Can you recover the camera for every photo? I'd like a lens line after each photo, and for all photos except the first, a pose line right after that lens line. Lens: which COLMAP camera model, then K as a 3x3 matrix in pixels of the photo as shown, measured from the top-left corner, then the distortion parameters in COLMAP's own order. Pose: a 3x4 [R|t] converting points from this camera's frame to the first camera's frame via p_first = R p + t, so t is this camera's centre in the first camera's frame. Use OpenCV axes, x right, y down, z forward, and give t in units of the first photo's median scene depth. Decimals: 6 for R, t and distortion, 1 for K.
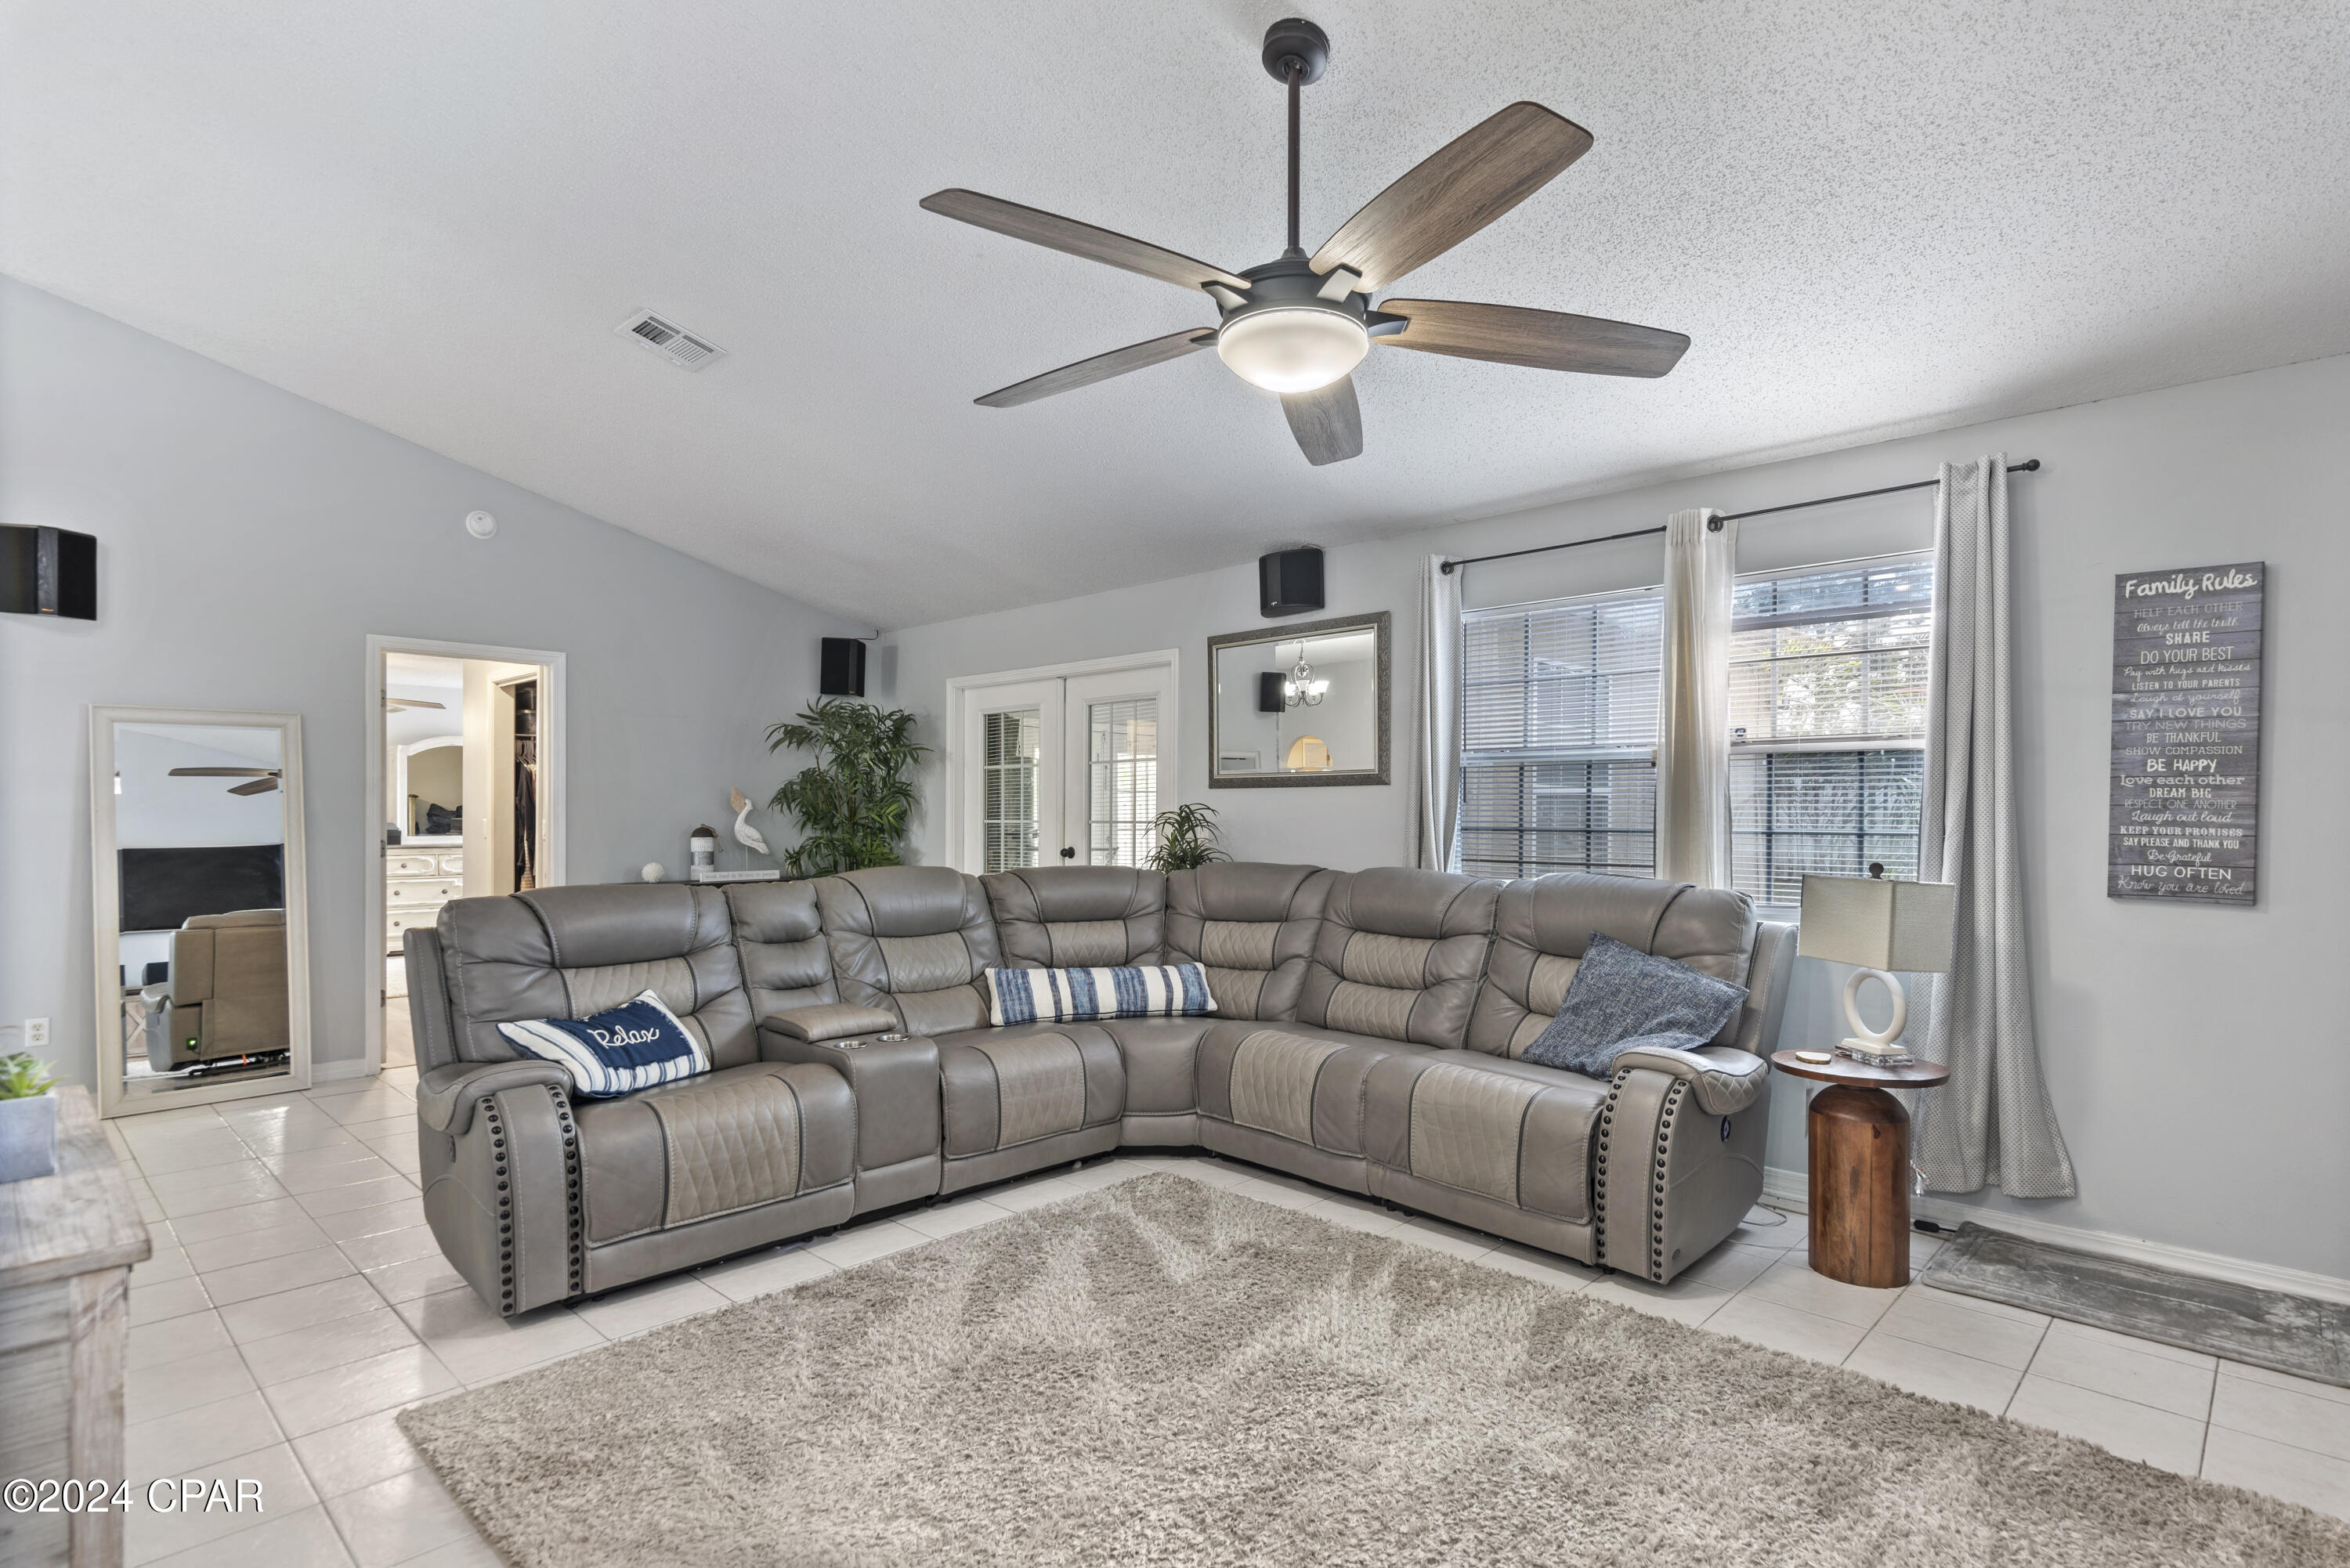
lens RADIAL K [[1161.4, 0, 1171.6], [0, 1161.4, 832.0], [0, 0, 1]] dist [0.004845, 0.001030]
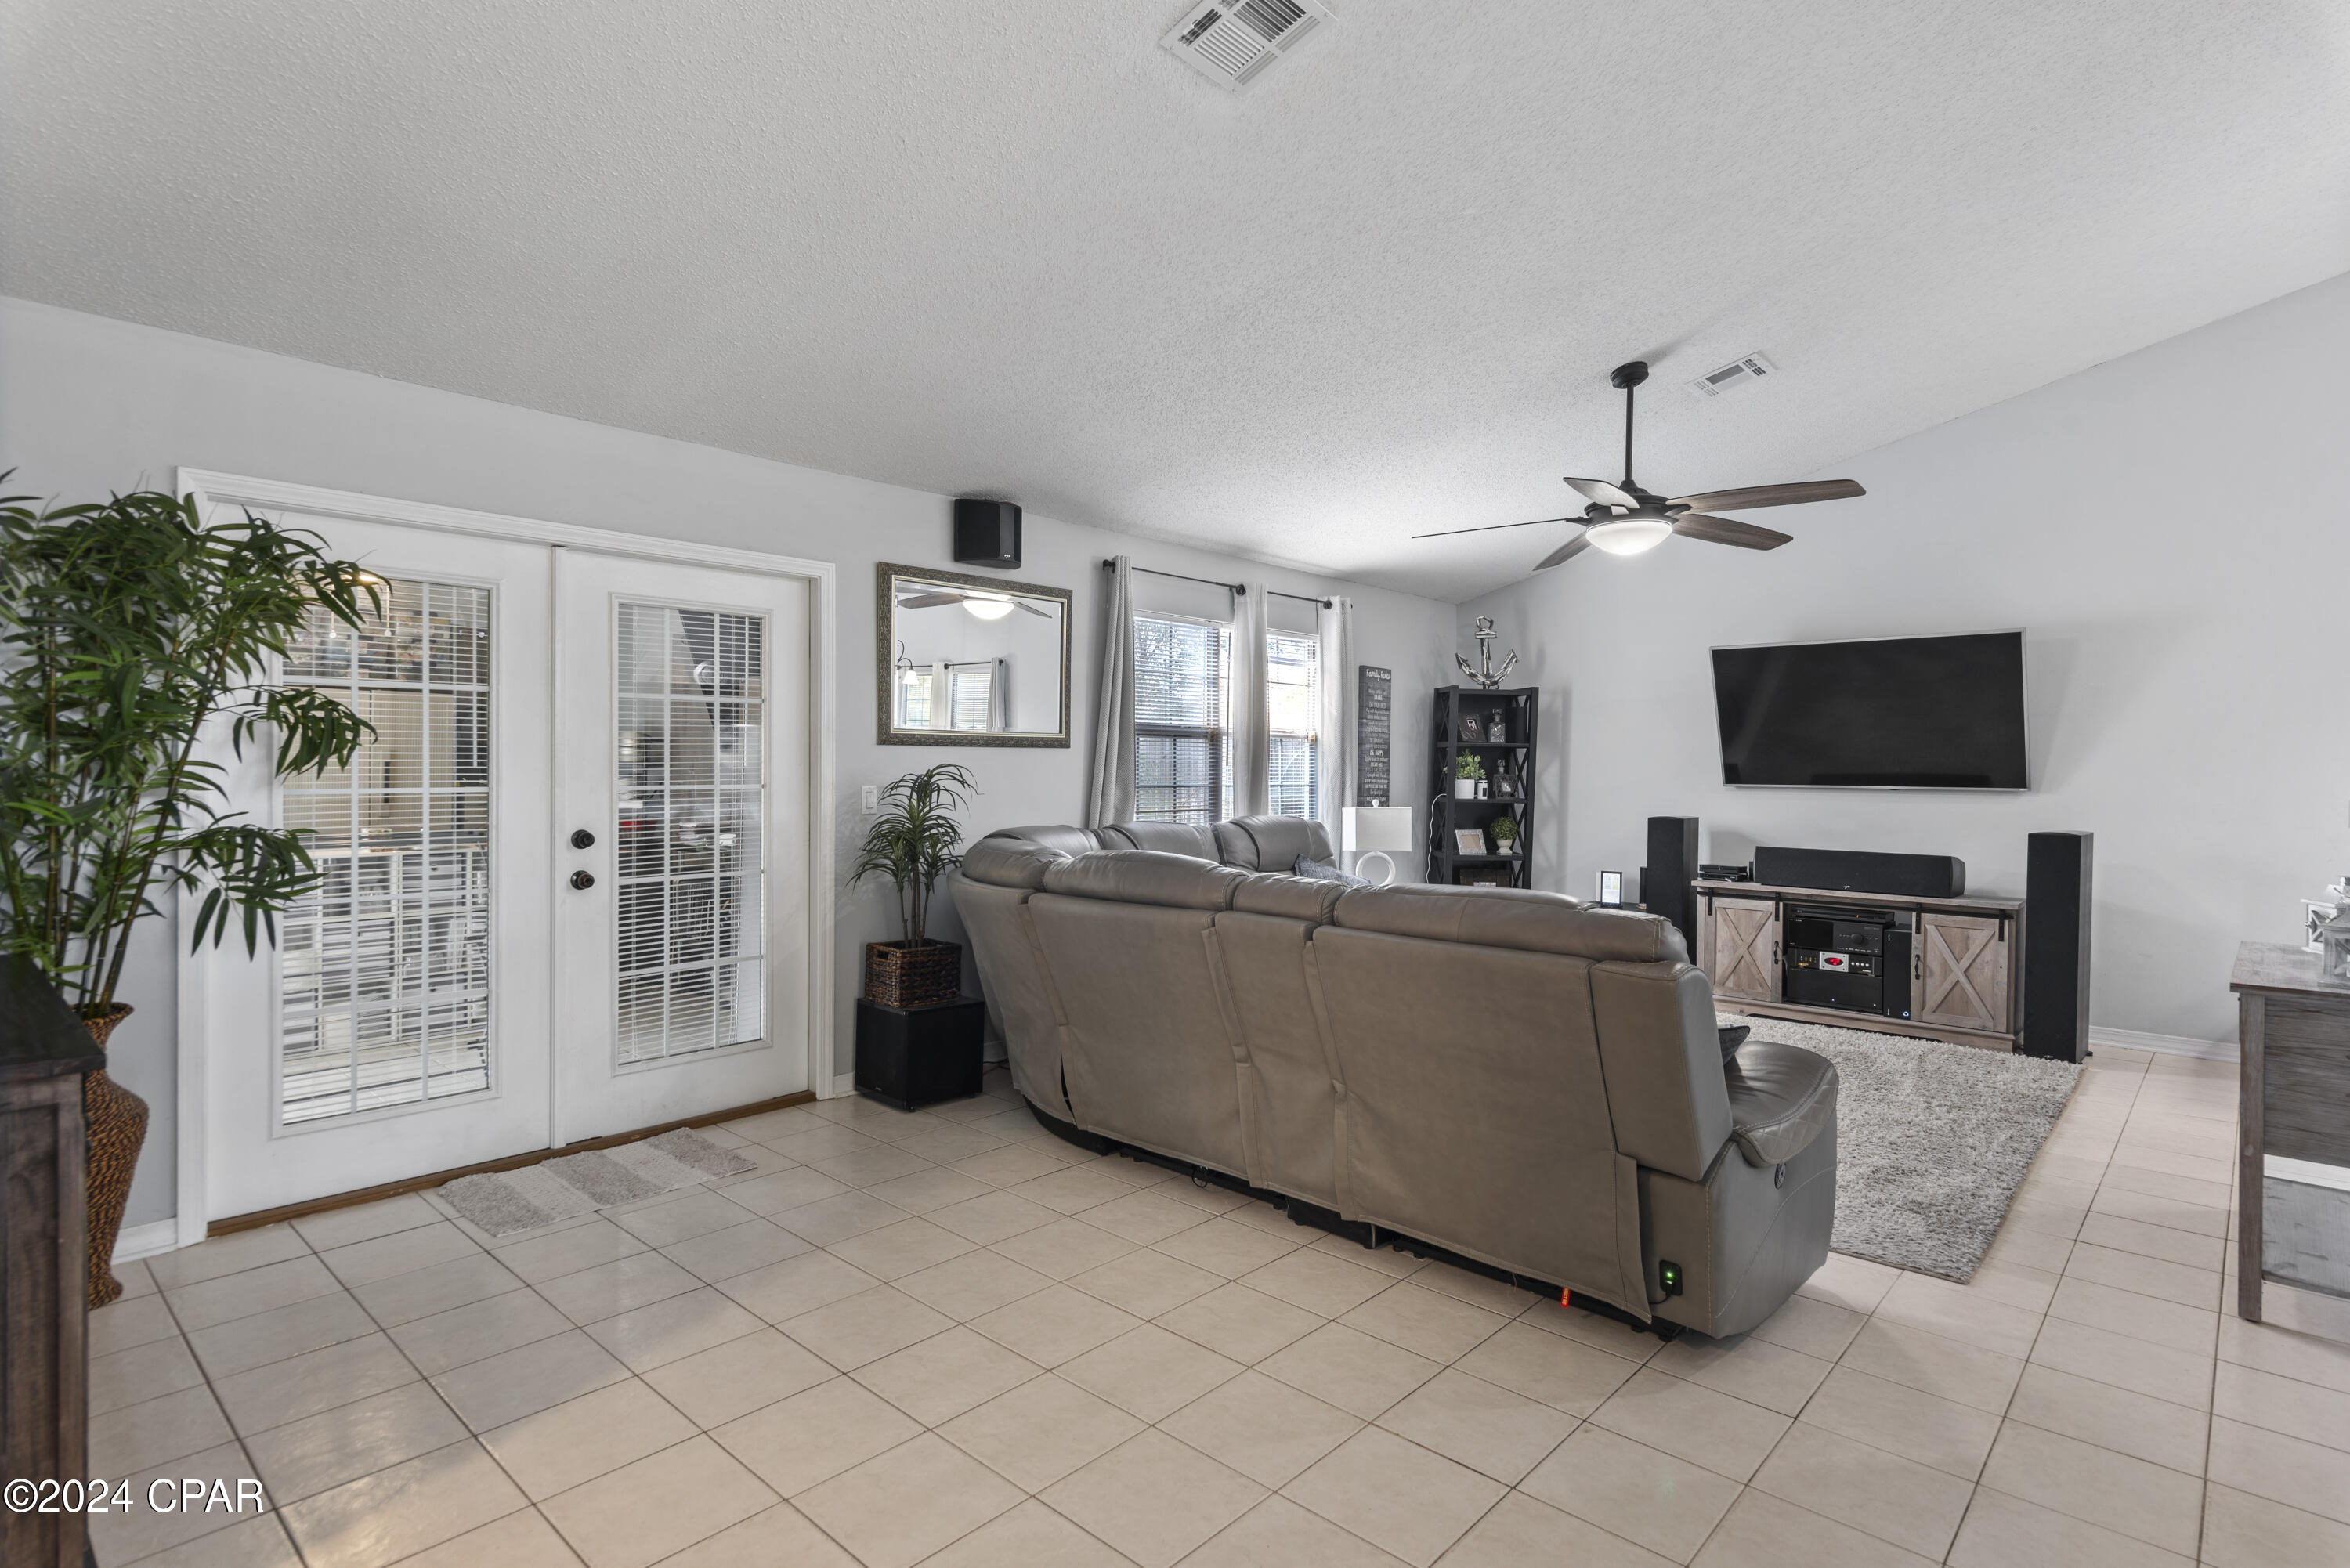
lens RADIAL K [[1161.4, 0, 1179.5], [0, 1161.4, 775.0], [0, 0, 1]] dist [0.004845, 0.001030]
pose [[-0.039034, -0.009390, 0.999194, -1.288400], [0.008123, 0.999920, 0.009714, -0.034982], [-0.999205, 0.008496, -0.038955, 1.332590]]
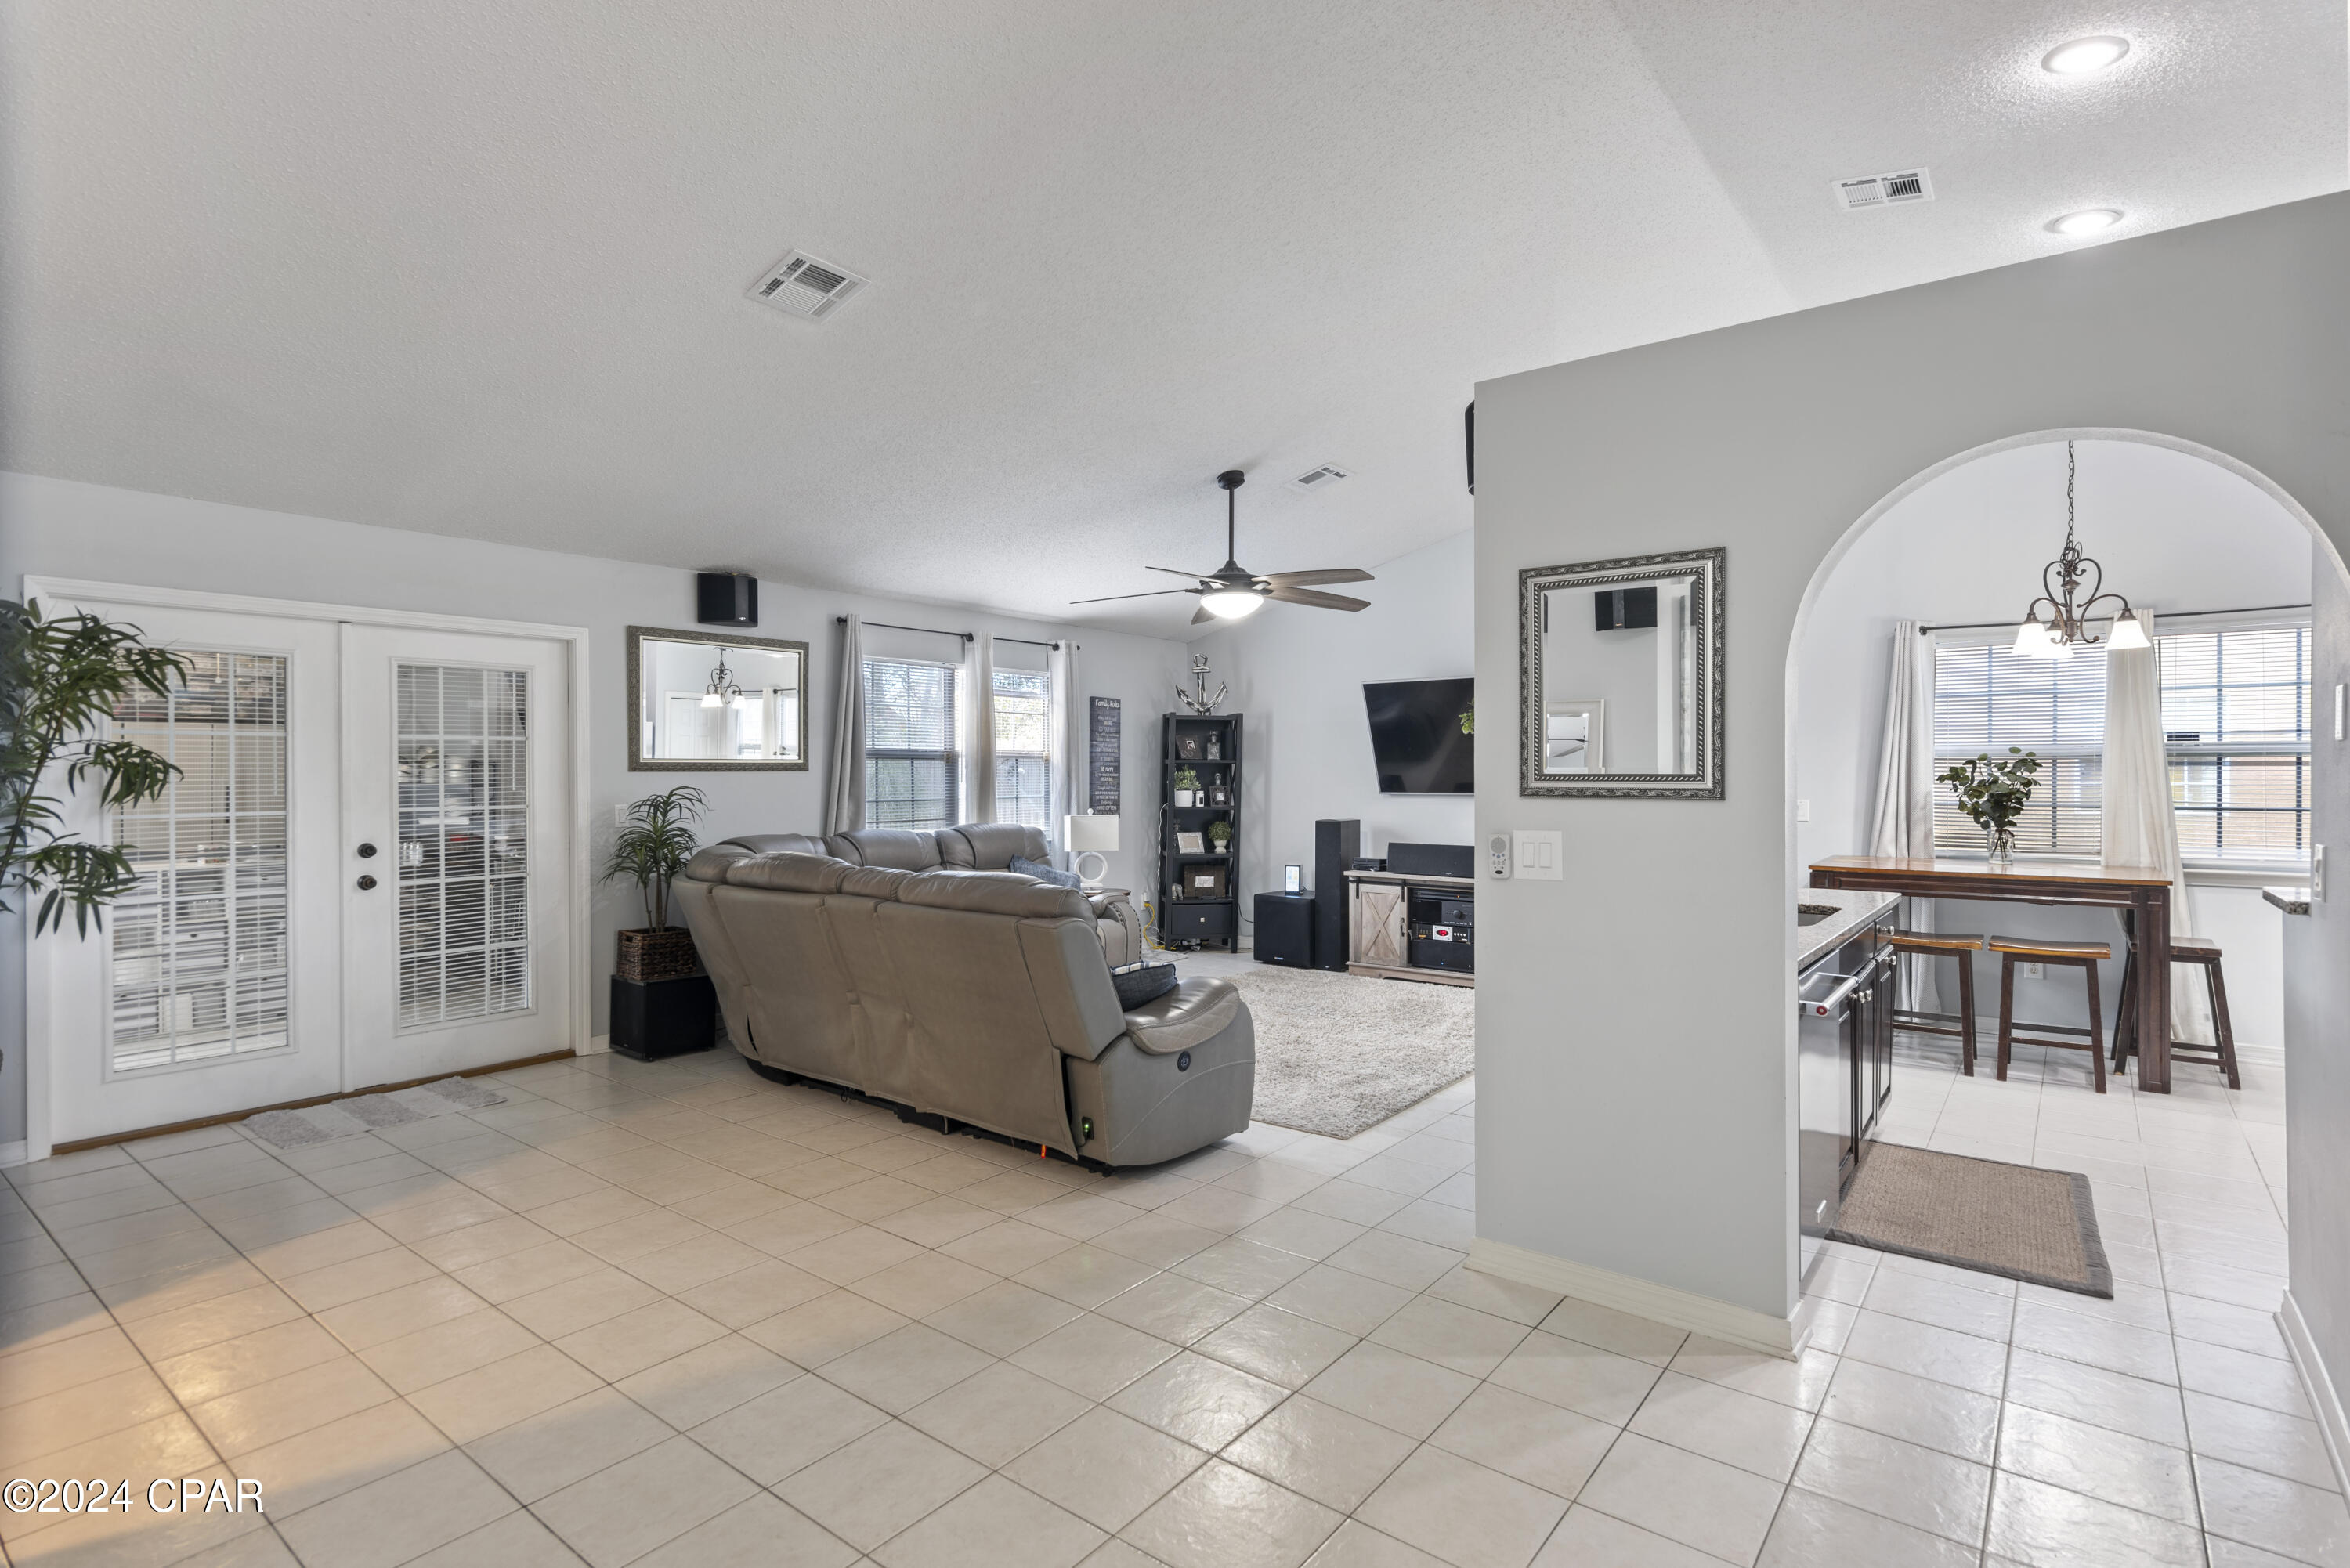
lens RADIAL K [[1161.4, 0, 1185.8], [0, 1161.4, 775.9], [0, 0, 1]] dist [0.004845, 0.001030]
pose [[-0.112086, -0.004347, 0.993689, -1.696574], [0.018642, 0.999805, 0.006476, -0.049810], [-0.993524, 0.019250, -0.111983, 1.009895]]
